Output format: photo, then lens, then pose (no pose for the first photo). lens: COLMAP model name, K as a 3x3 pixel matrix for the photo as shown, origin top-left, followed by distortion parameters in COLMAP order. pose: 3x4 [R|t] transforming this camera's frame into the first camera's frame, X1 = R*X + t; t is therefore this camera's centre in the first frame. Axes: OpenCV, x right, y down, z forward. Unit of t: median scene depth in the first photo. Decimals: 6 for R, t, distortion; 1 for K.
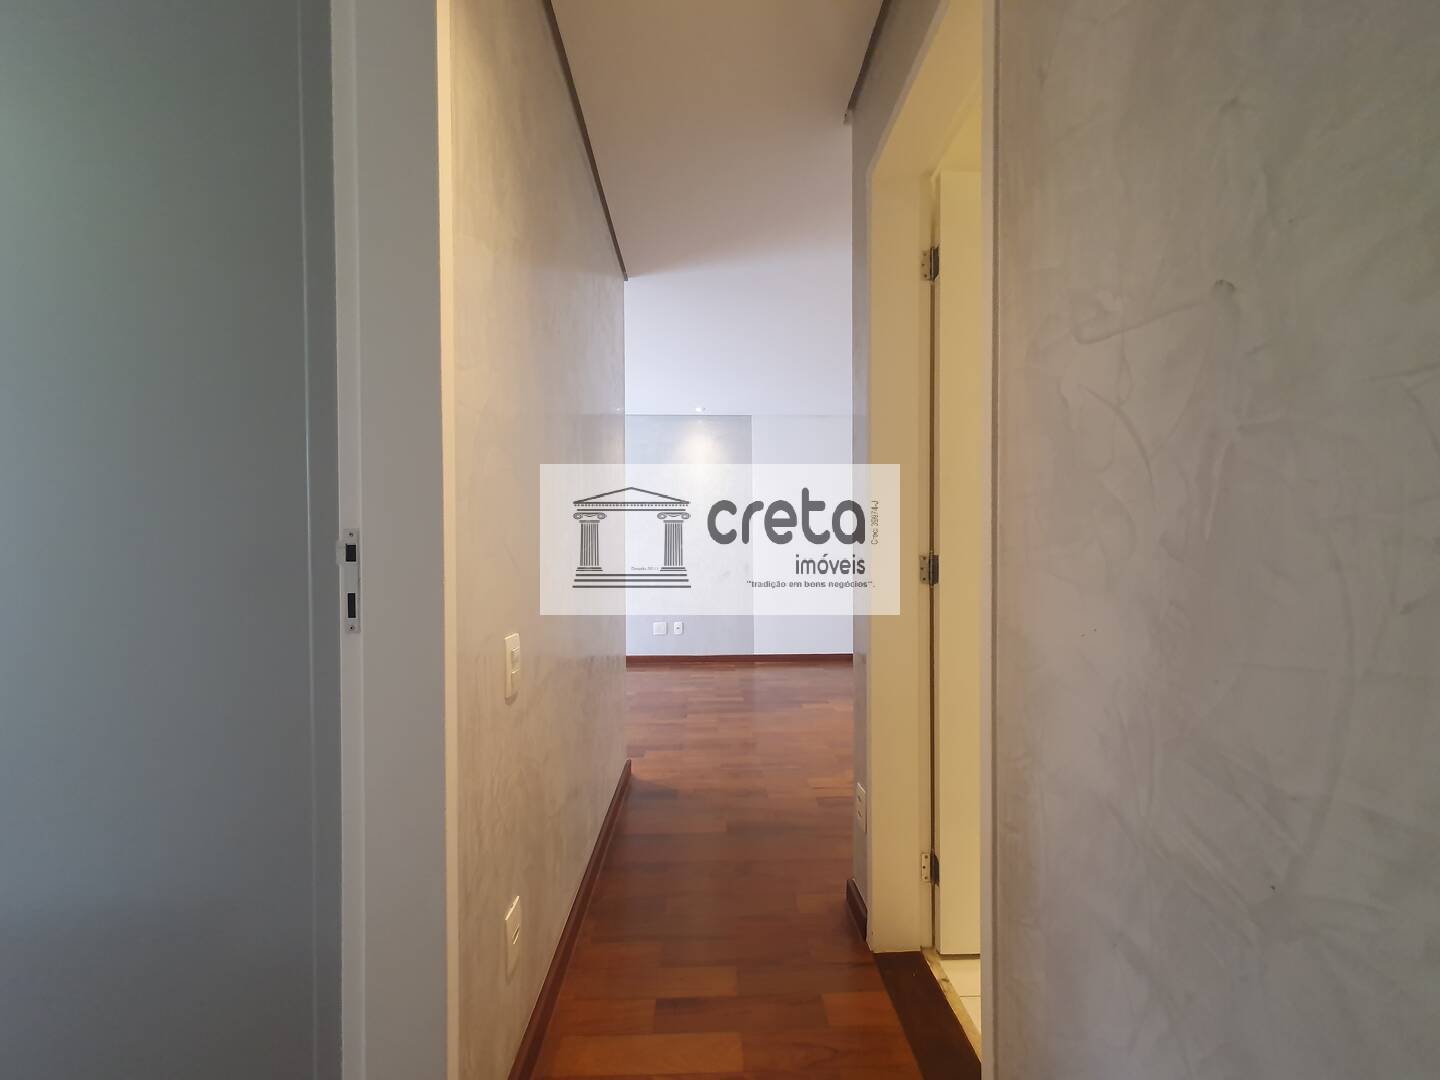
lens RADIAL K [[569.9, 0, 722.6], [0, 569.9, 554.9], [0, 0, 1]] dist [0.010781, -0.000005]
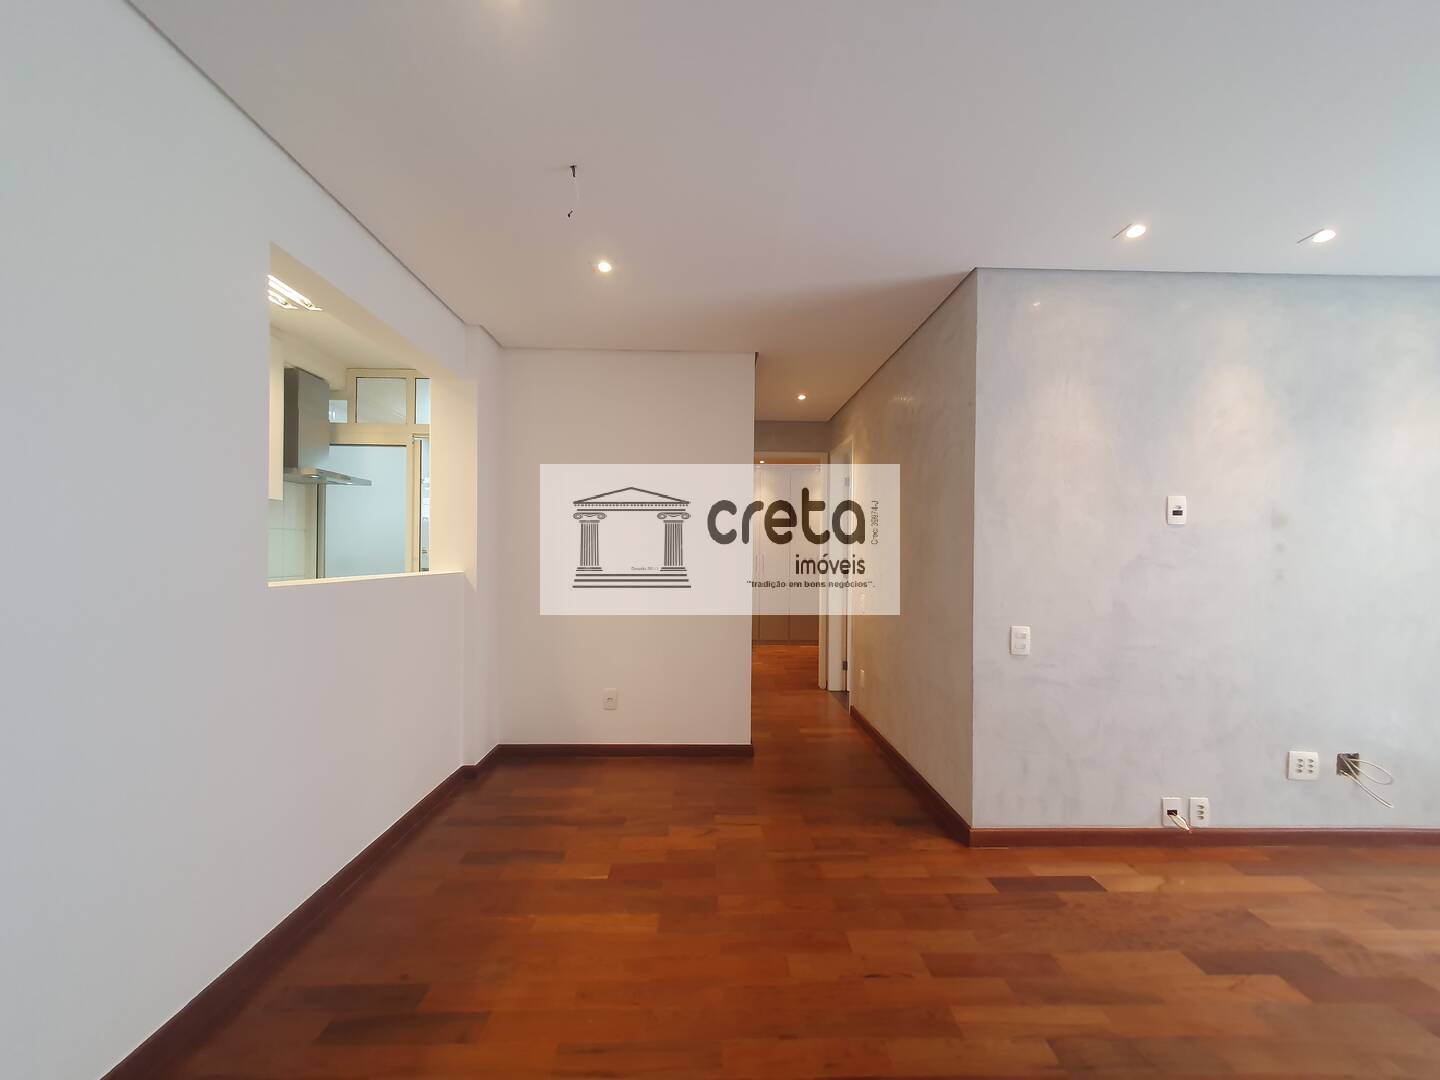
lens RADIAL K [[569.9, 0, 722.6], [0, 569.9, 554.9], [0, 0, 1]] dist [0.010781, -0.000005]
pose [[-0.999909, -0.005951, 0.012074, 0.197703], [-0.005787, 0.999891, 0.013568, -0.052035], [-0.012154, 0.013497, -0.999835, 1.852921]]
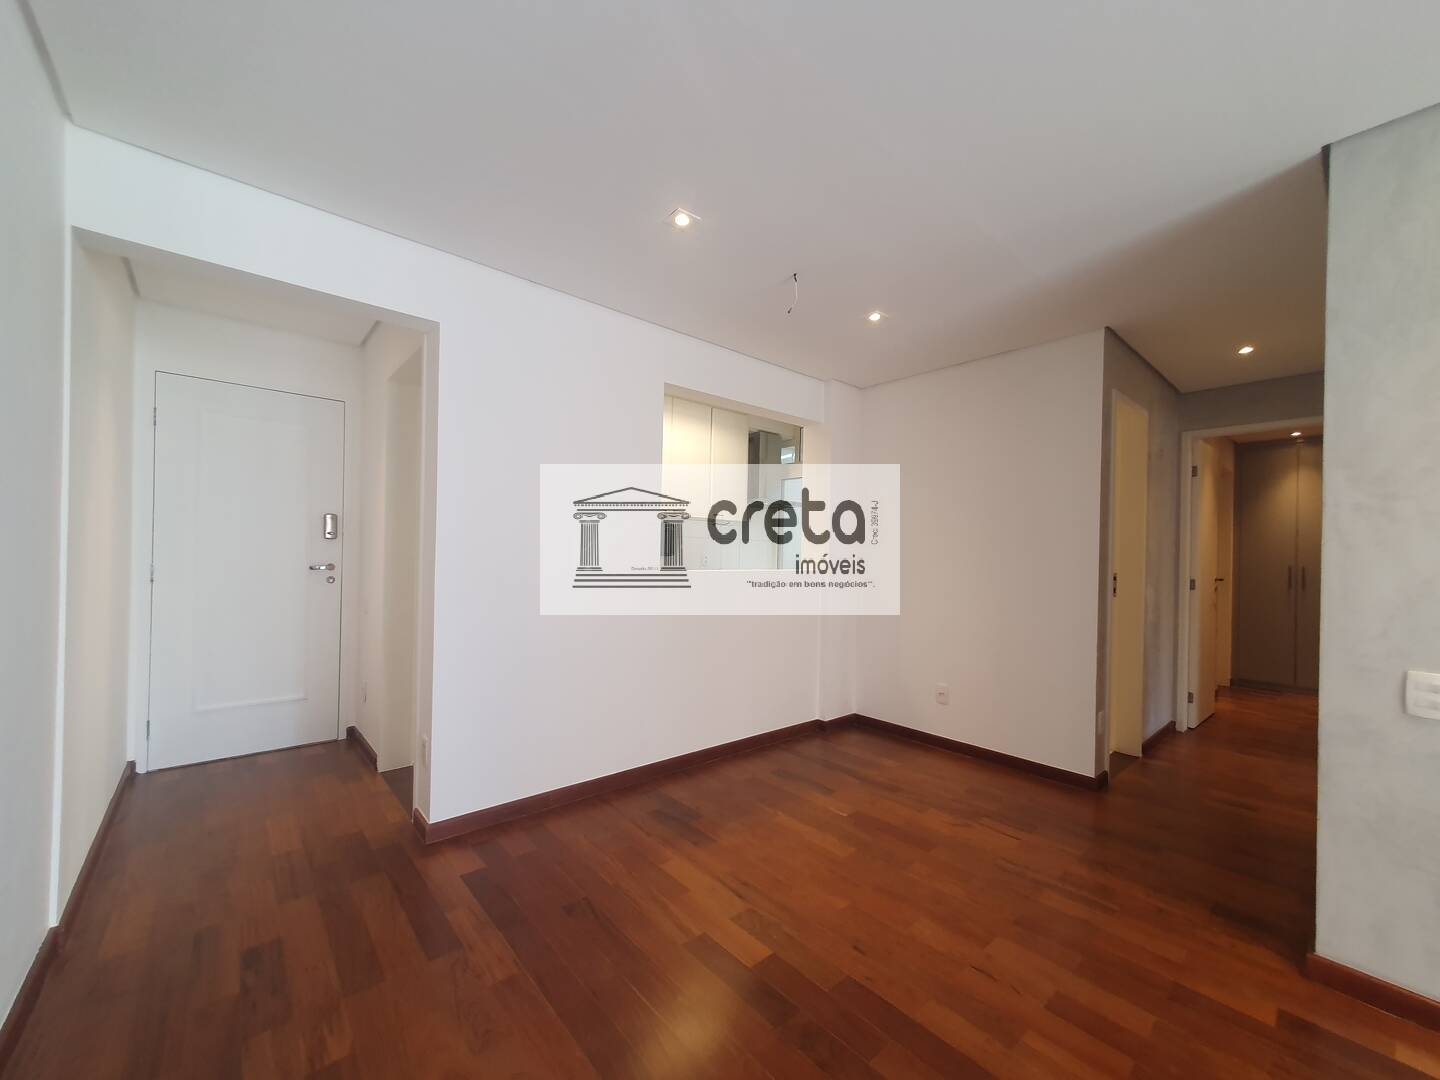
lens RADIAL K [[573.7, 0, 718.9], [0, 573.7, 552.3], [0, 0, 1]] dist [0.006406, -0.000098]
pose [[-0.622475, -0.004661, 0.782626, -0.249103], [-0.007238, 0.999974, 0.000198, -0.044316], [-0.782606, -0.005541, -0.622492, 1.854685]]
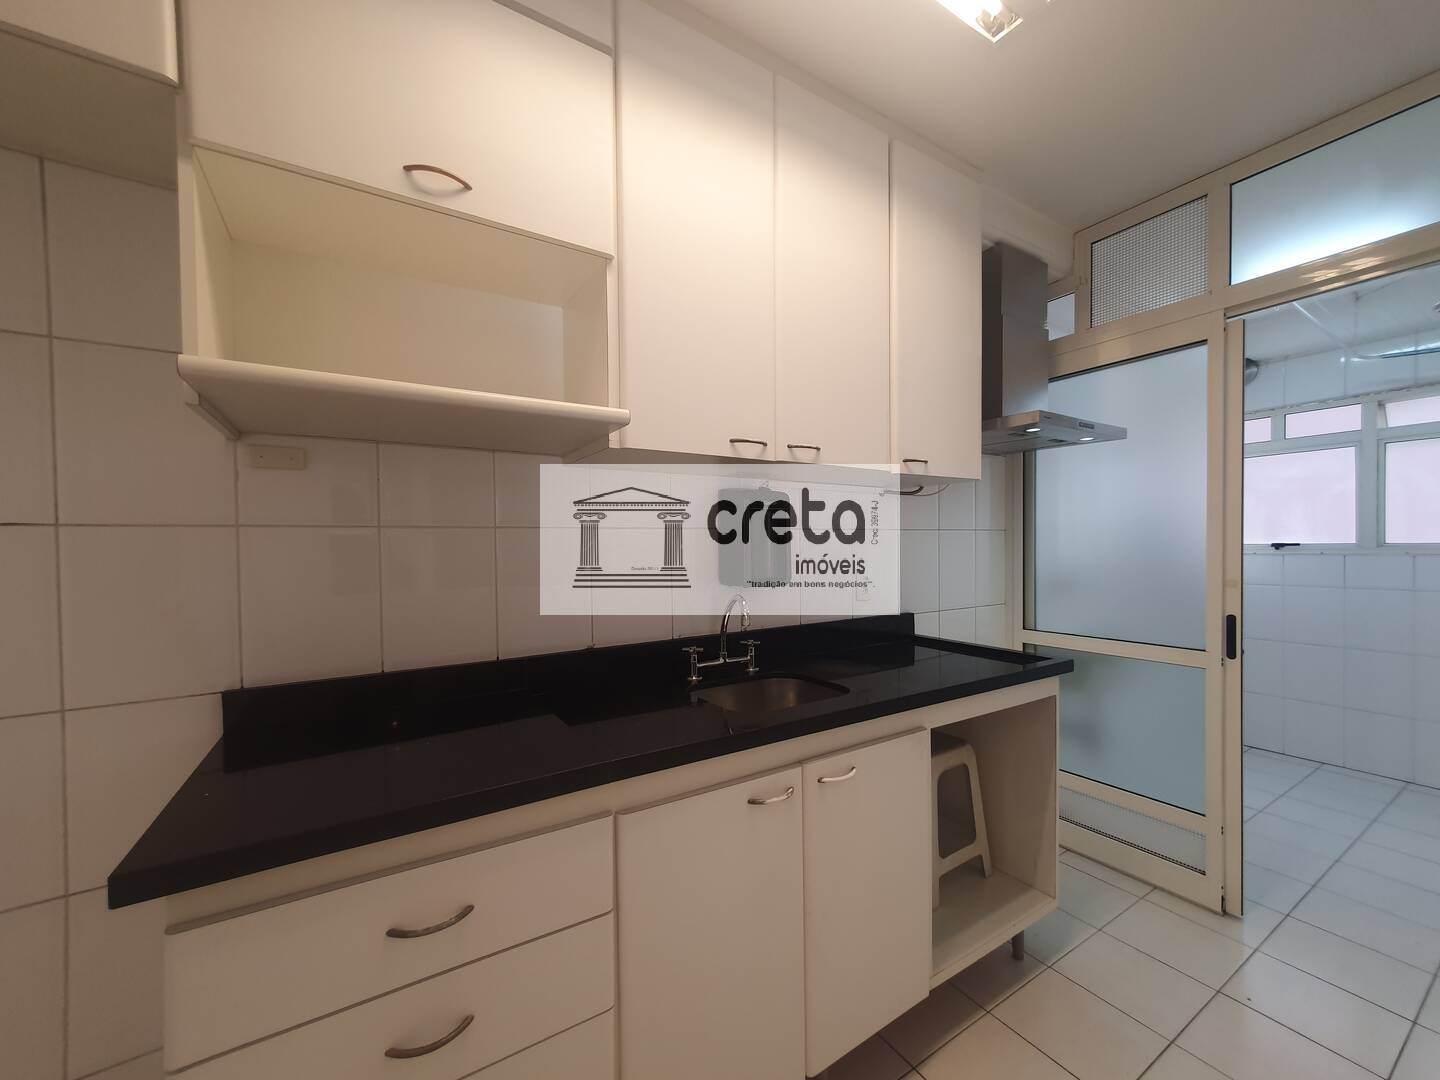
lens RADIAL K [[569.9, 0, 722.6], [0, 569.9, 554.9], [0, 0, 1]] dist [0.010781, -0.000005]
pose [[-0.503315, -0.007048, 0.864074, 0.736852], [0.020030, 0.999603, 0.019820, -0.077063], [-0.863871, 0.027283, -0.502974, 1.228706]]
